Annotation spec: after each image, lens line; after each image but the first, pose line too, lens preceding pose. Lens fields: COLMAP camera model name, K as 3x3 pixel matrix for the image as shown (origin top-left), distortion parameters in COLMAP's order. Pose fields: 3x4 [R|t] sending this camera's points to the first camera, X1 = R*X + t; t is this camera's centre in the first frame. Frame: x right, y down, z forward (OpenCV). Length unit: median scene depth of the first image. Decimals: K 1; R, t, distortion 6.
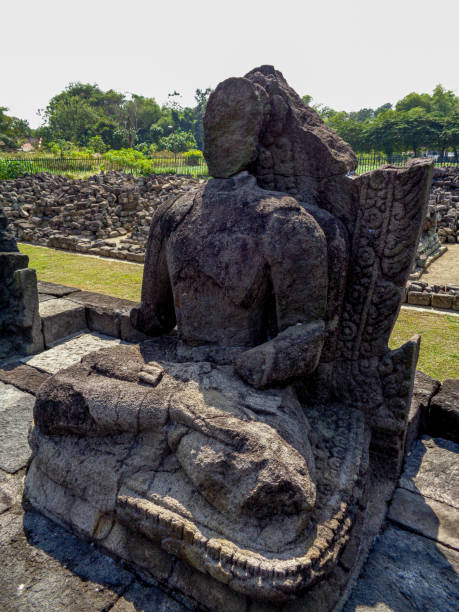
lens RADIAL K [[458.2, 0, 229.5], [0, 458.2, 306.0], [0, 0, 1]] dist [0.005017, 0.006006]
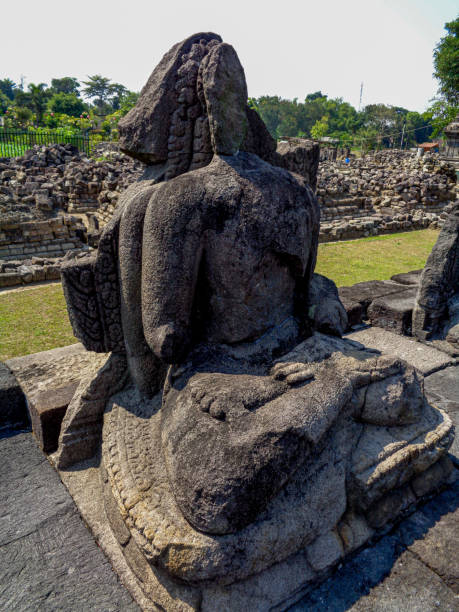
lens RADIAL K [[477.5, 0, 229.5], [0, 477.5, 306.0], [0, 0, 1]] dist [0.001083, -0.002859]
pose [[0.324047, -0.295078, 0.898845, -0.972843], [0.251767, 0.942747, 0.218725, -0.206278], [-0.911925, 0.155422, 0.379785, 0.694821]]
